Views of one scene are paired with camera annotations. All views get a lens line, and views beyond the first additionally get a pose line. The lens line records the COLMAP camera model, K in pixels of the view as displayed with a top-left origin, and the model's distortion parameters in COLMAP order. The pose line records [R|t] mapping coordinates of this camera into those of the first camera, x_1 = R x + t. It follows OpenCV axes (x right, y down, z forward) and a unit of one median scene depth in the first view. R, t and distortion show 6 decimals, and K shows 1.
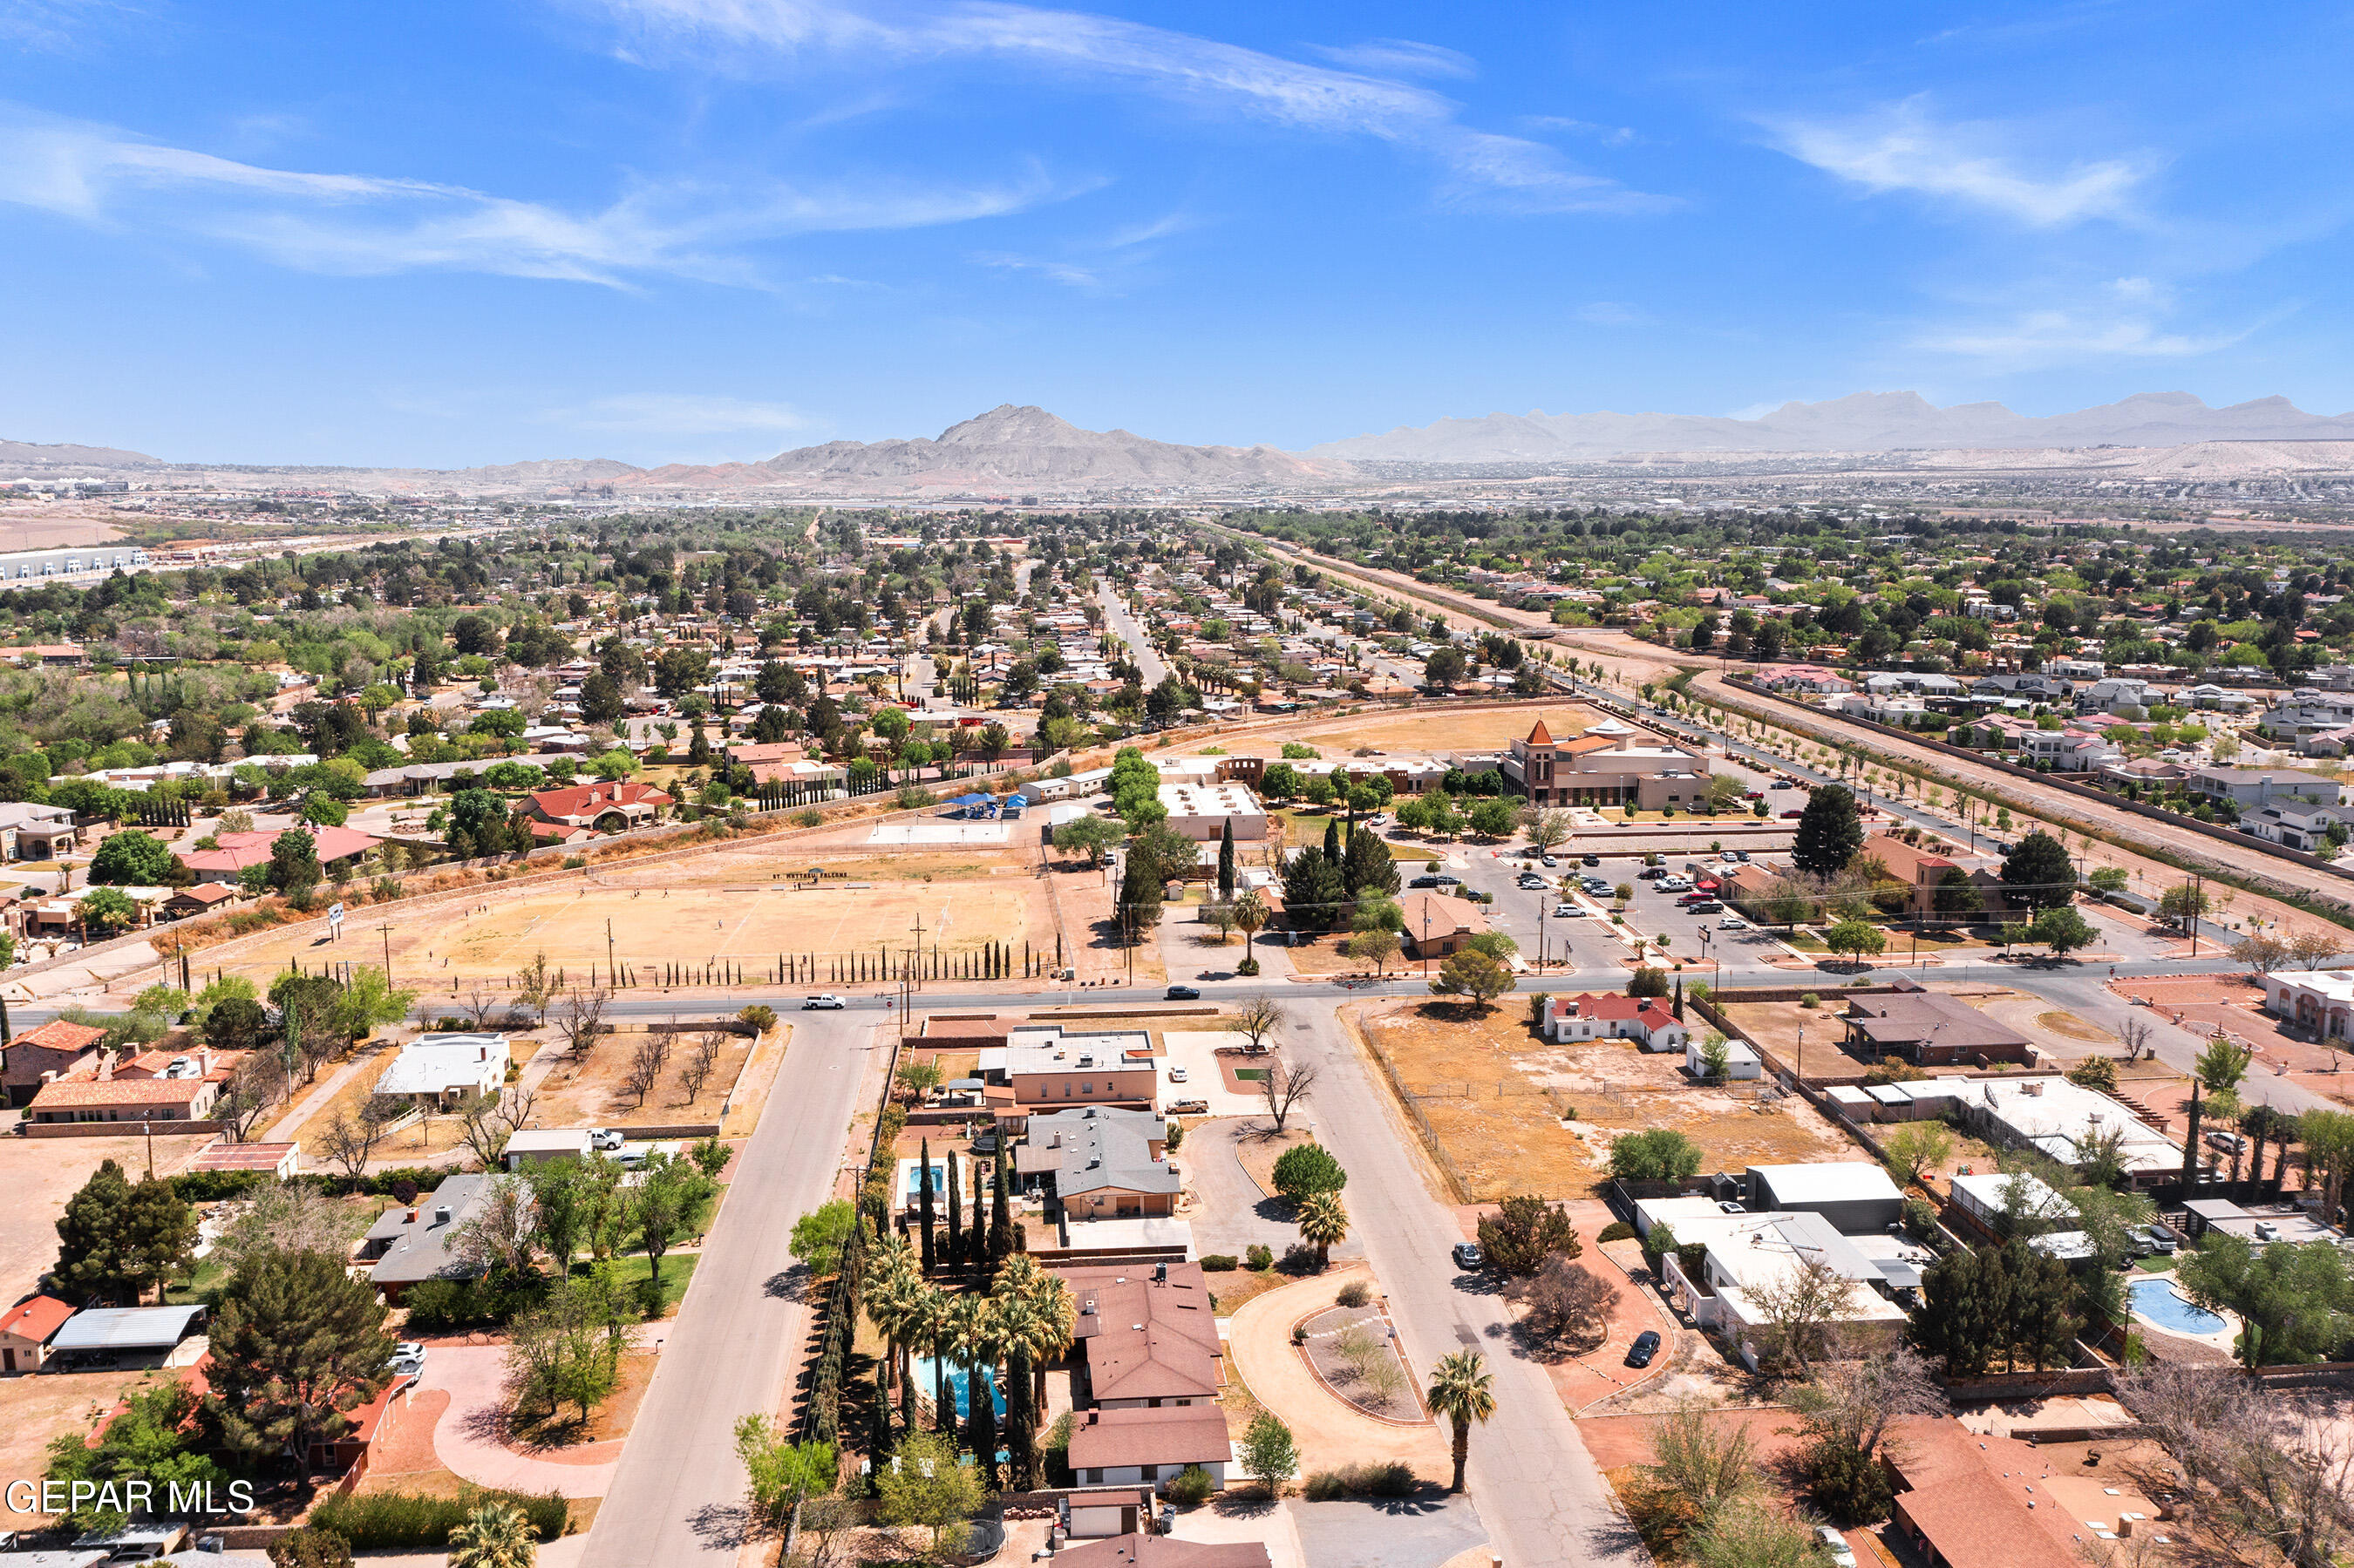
lens RADIAL K [[1838.4, 0, 1176.1], [0, 1838.4, 789.0], [0, 0, 1]] dist [-0.008046, -0.006927]
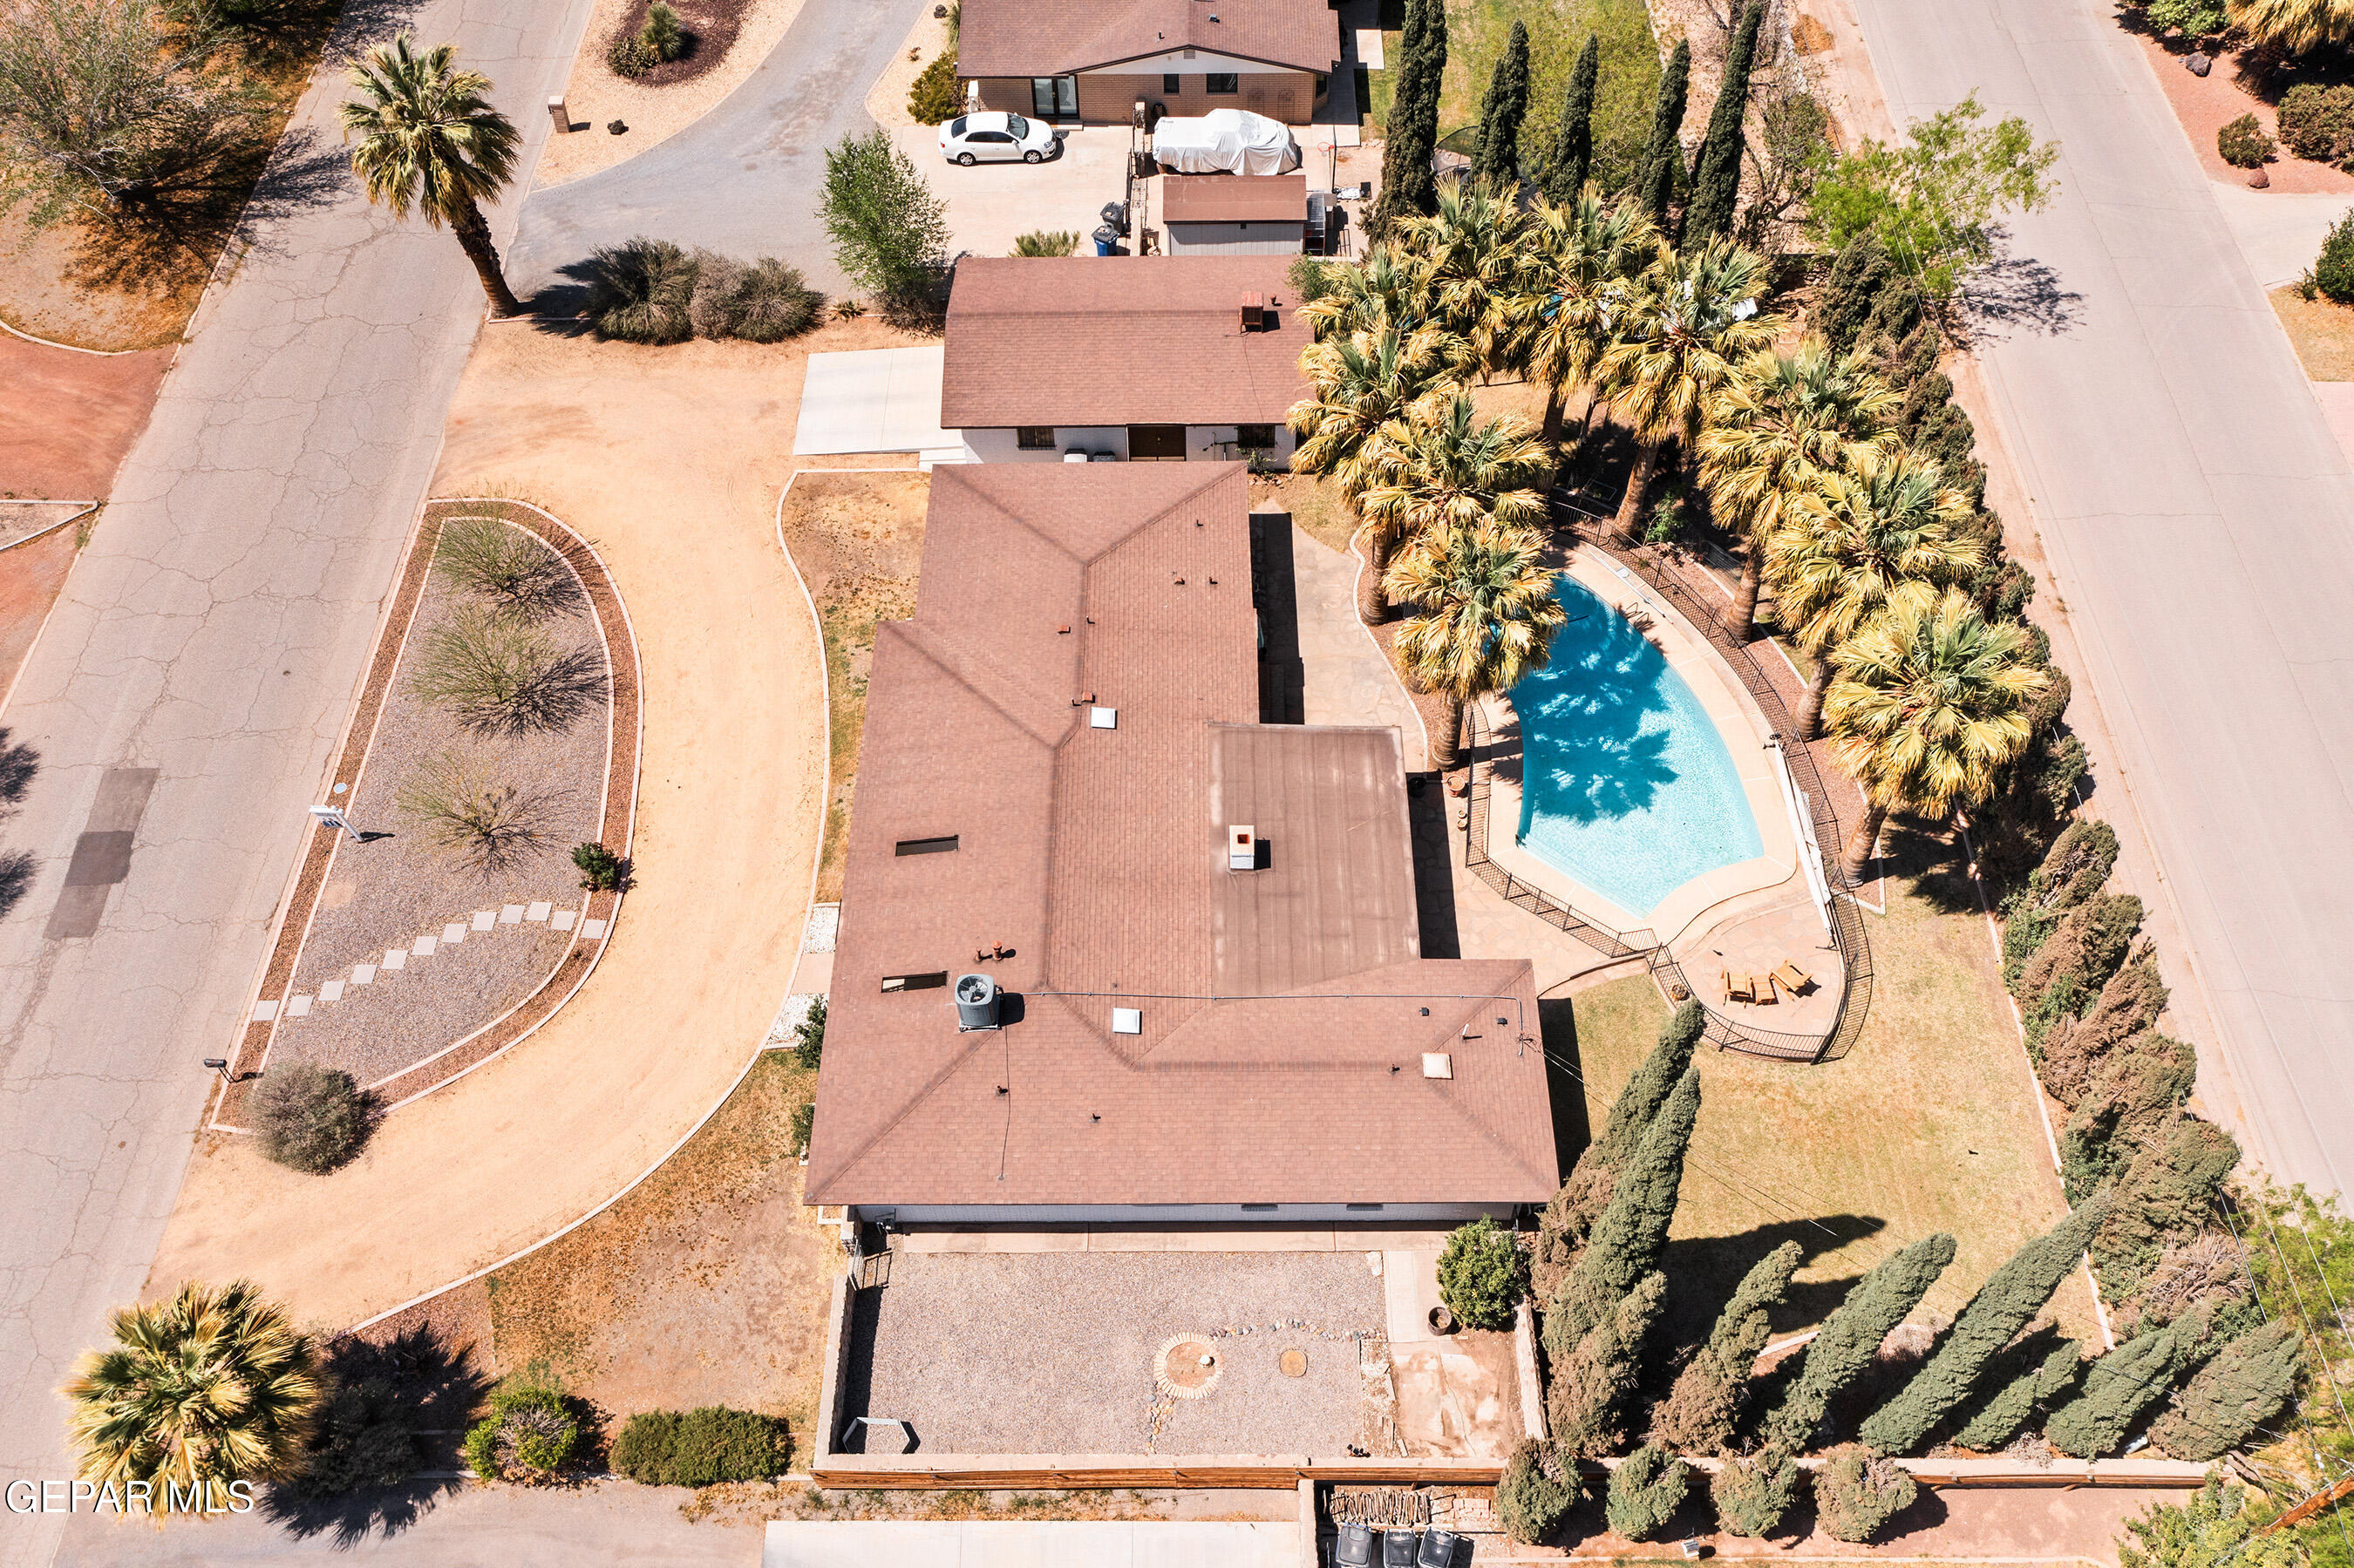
lens RADIAL K [[1838.4, 0, 1176.1], [0, 1838.4, 789.0], [0, 0, 1]] dist [-0.008046, -0.006927]
pose [[-0.995397, -0.066615, 0.068897, -0.050765], [0.032975, 0.436945, 0.898884, 0.004076], [-0.089983, 0.897018, -0.432737, 1.023399]]
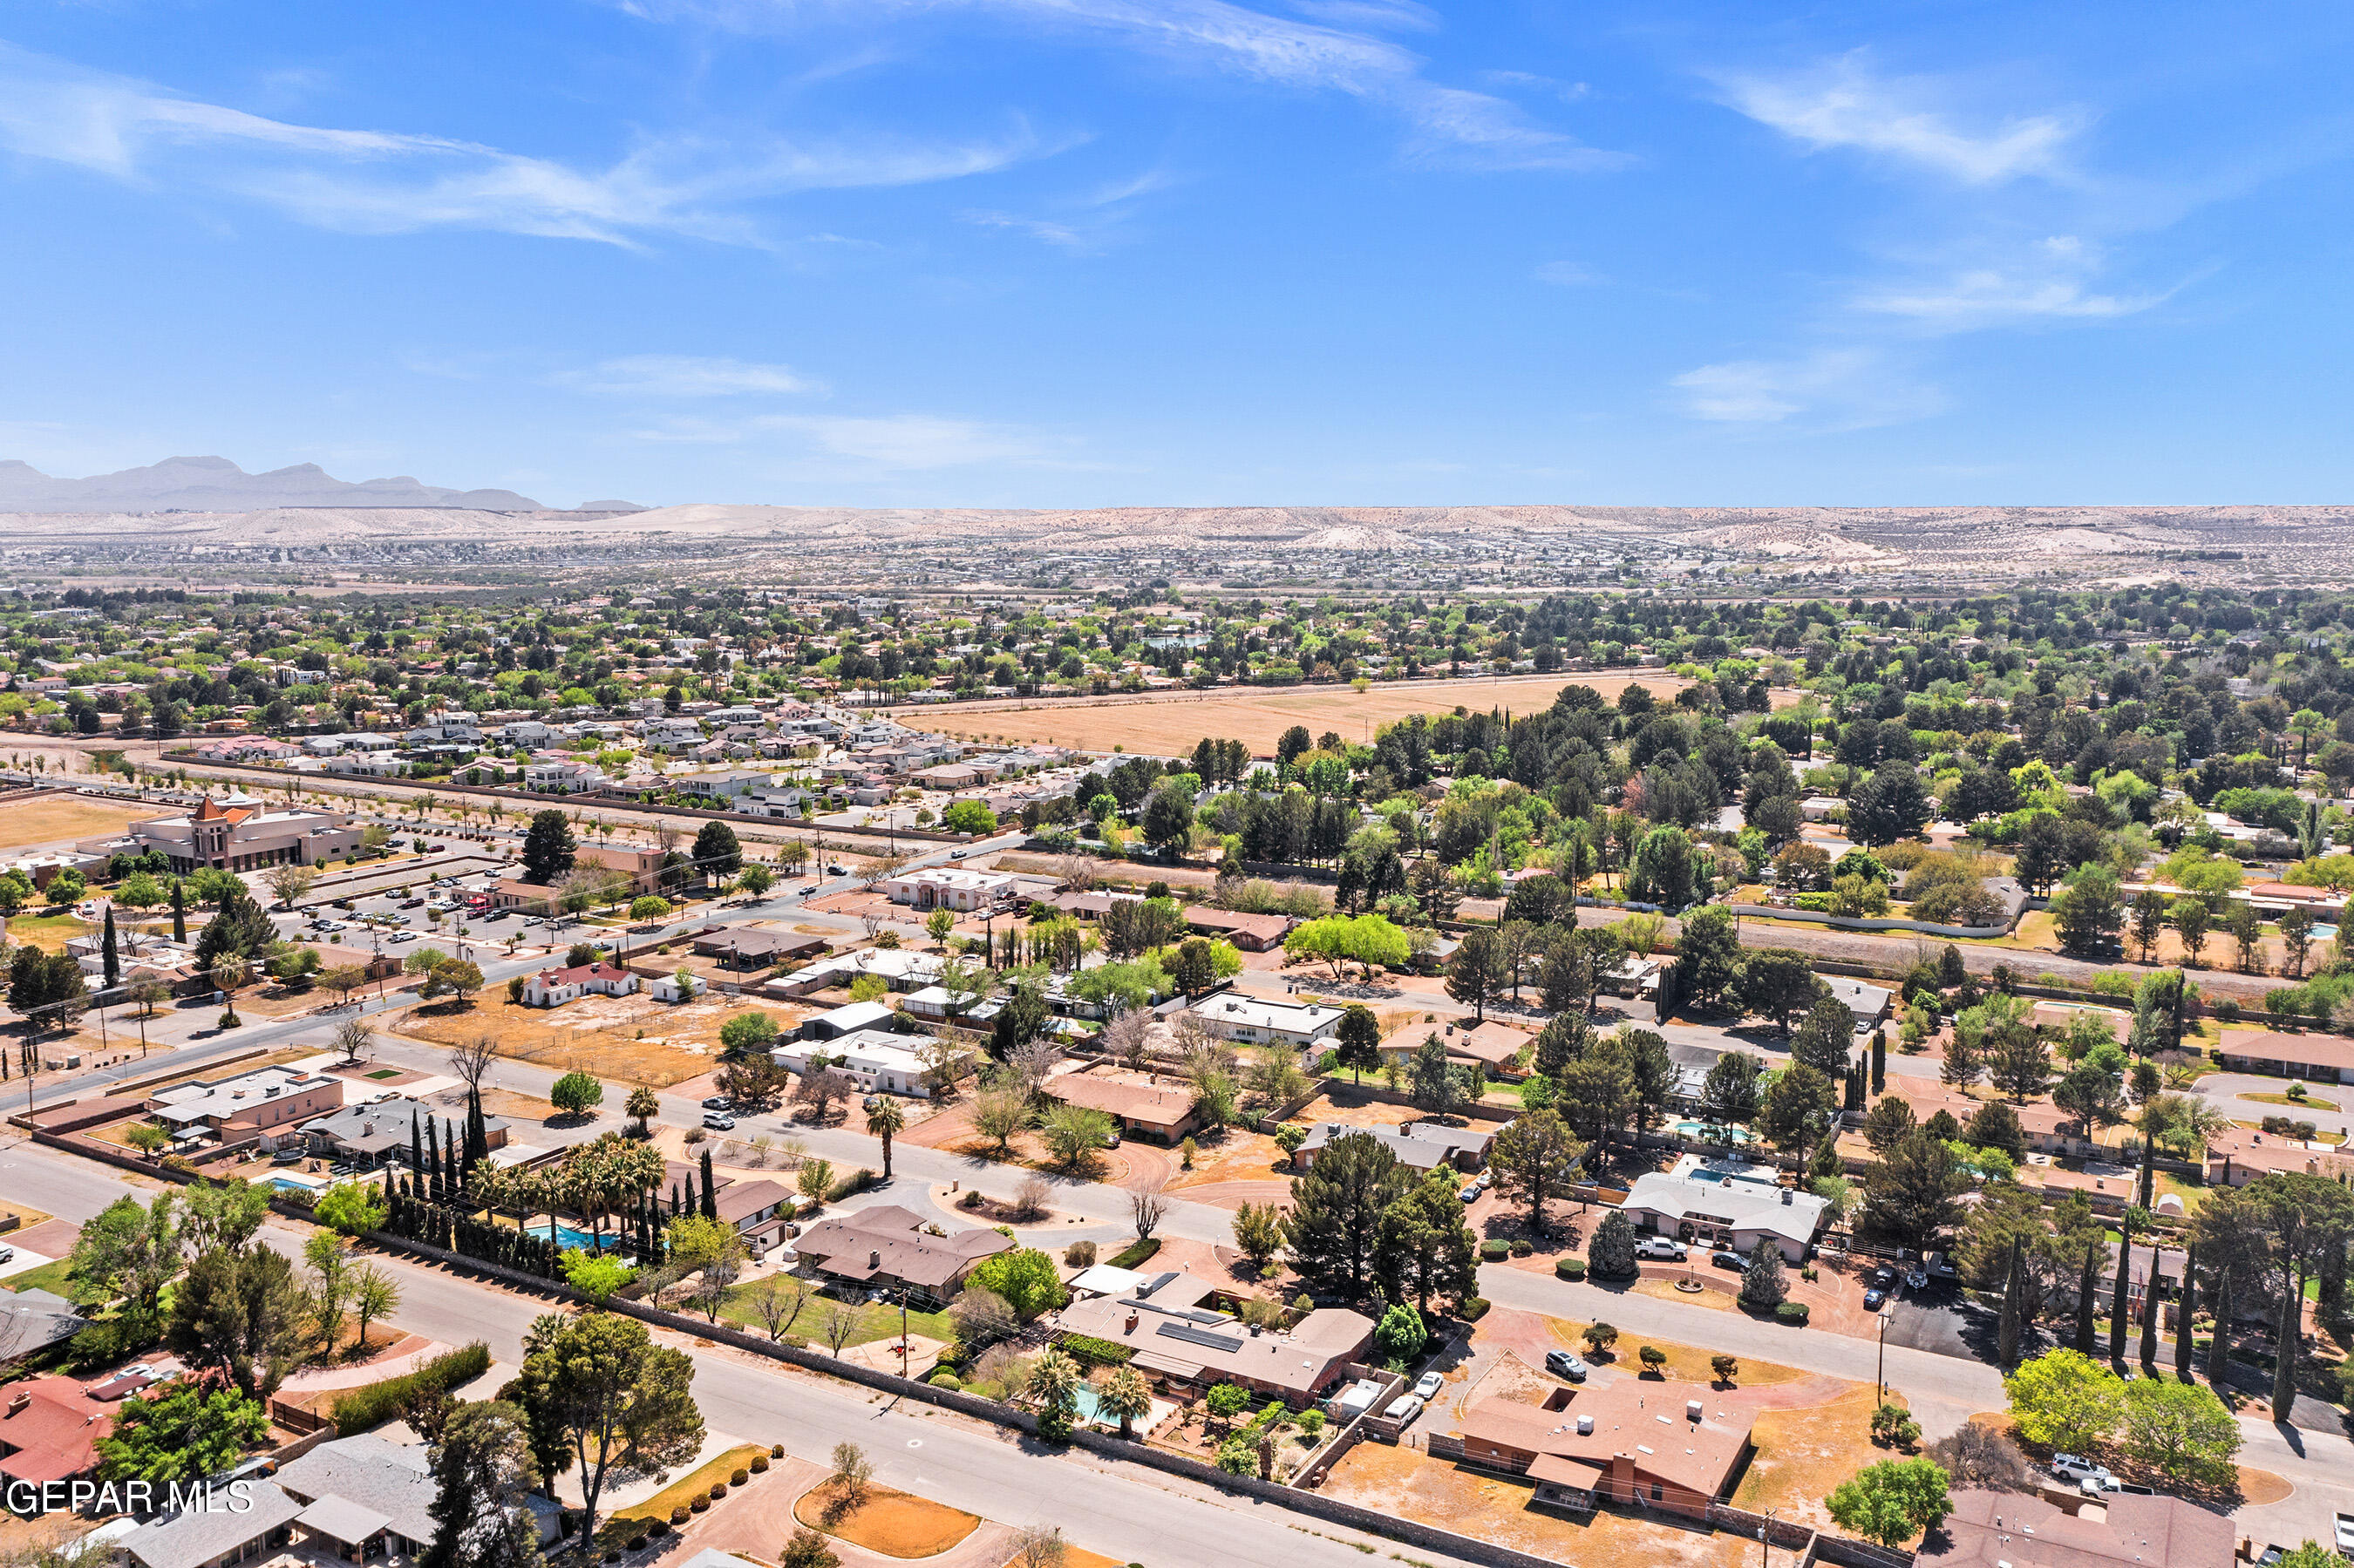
lens RADIAL K [[1838.4, 0, 1176.1], [0, 1838.4, 789.0], [0, 0, 1]] dist [-0.008046, -0.006927]
pose [[0.571442, -0.115649, 0.812453, -0.829641], [0.143200, 0.988883, 0.040043, -0.008190], [-0.808052, 0.093461, 0.581650, -0.206909]]
